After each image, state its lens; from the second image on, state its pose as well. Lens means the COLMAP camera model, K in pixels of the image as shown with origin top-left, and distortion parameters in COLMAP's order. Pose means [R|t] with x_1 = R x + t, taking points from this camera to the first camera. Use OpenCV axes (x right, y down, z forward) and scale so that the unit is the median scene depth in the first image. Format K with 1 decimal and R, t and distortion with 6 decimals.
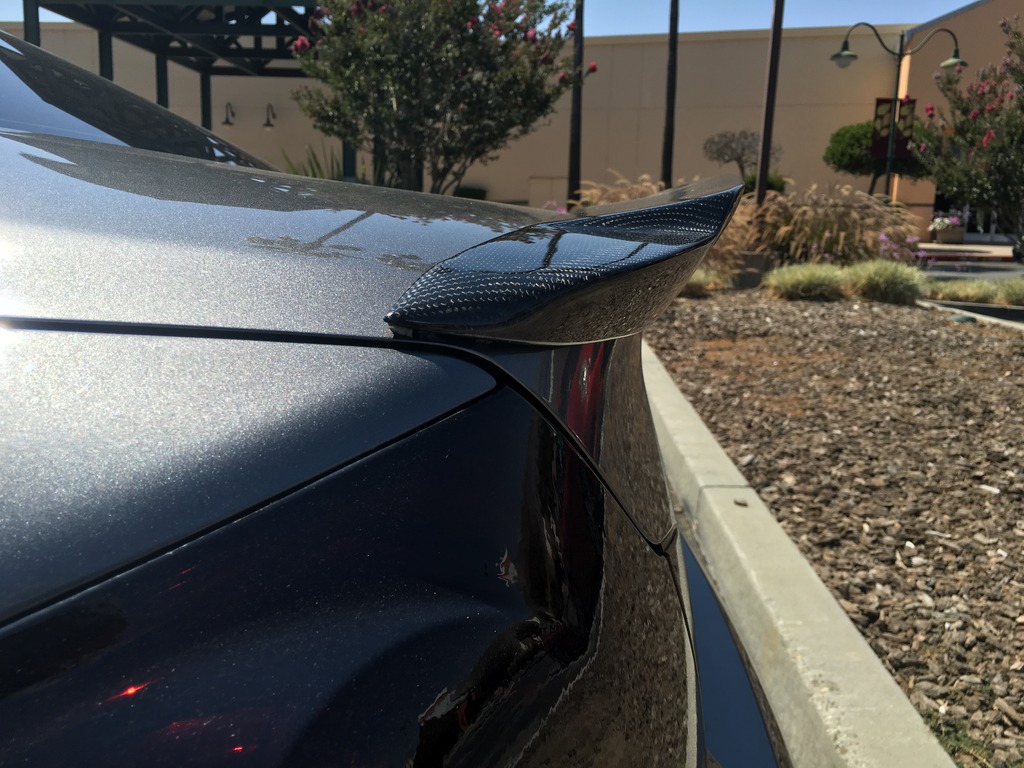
lens RADIAL K [[874.0, 0, 505.6], [0, 874.0, 375.6], [0, 0, 1]] dist [0.076648, -0.128609]
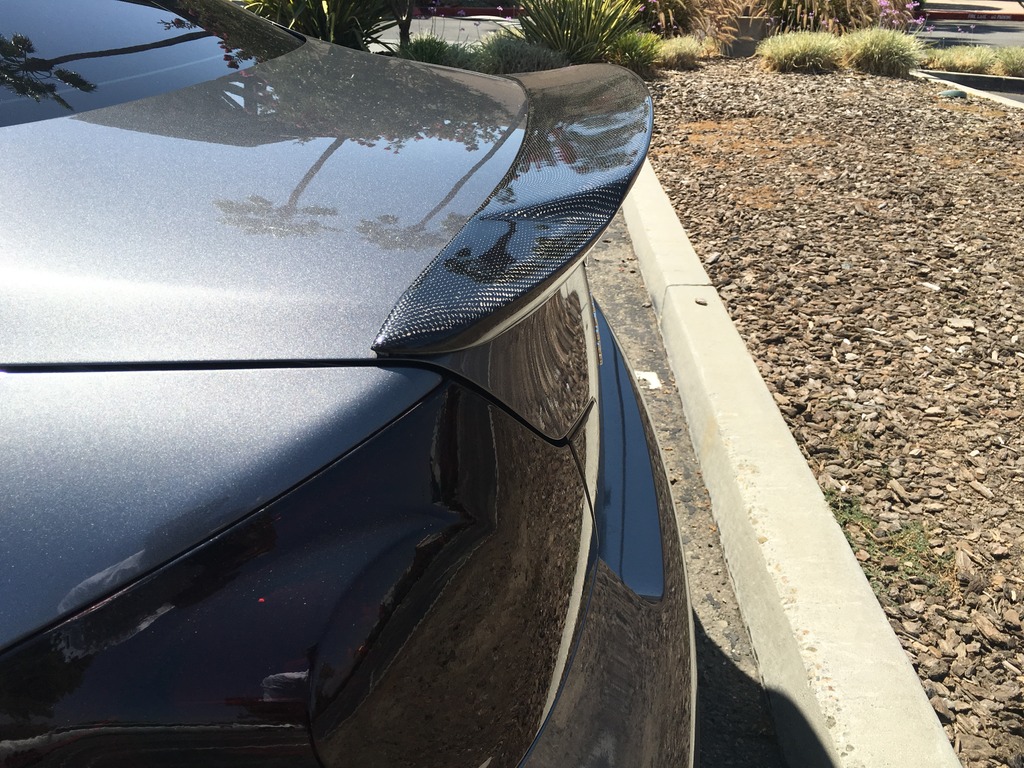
lens RADIAL K [[874.0, 0, 509.0], [0, 874.0, 367.8], [0, 0, 1]] dist [0.076648, -0.128609]
pose [[0.999858, -0.003722, 0.016454, 0.004422], [-0.000572, 0.967314, 0.253580, -0.021205], [-0.016860, -0.253553, 0.967175, -0.028571]]
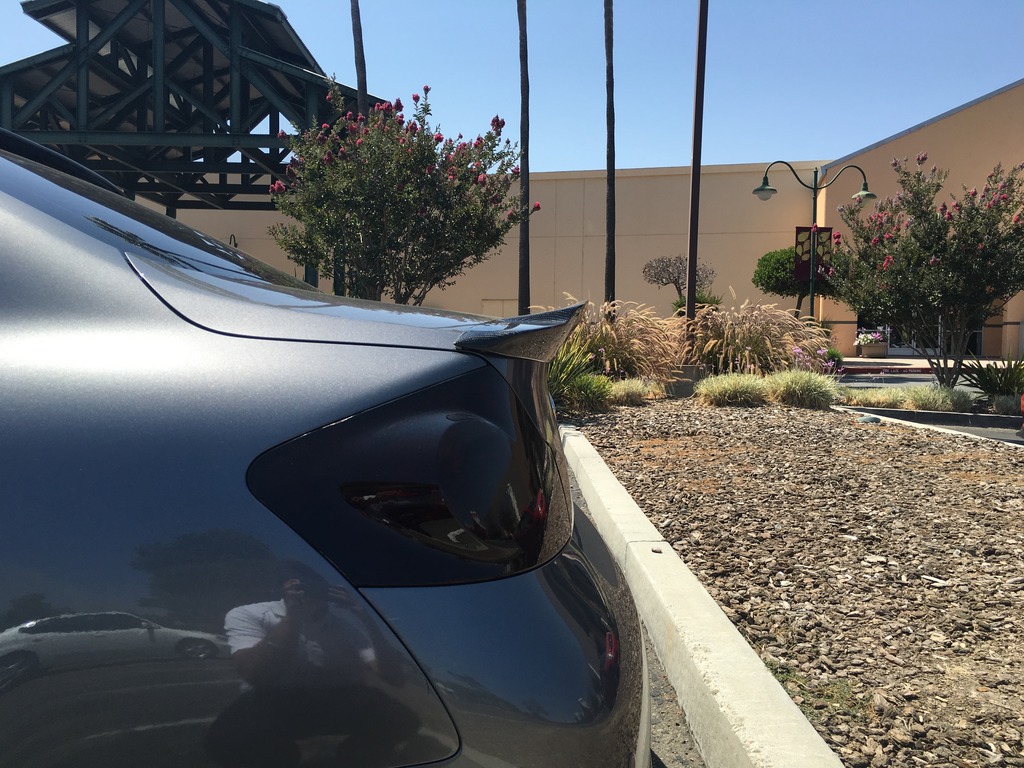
lens RADIAL K [[874.0, 0, 516.1], [0, 874.0, 381.3], [0, 0, 1]] dist [0.076648, -0.128609]
pose [[0.997774, -0.016024, 0.064726, -0.005512], [0.024231, 0.991467, -0.128084, 0.024084], [-0.062121, 0.129368, 0.989649, -0.111351]]
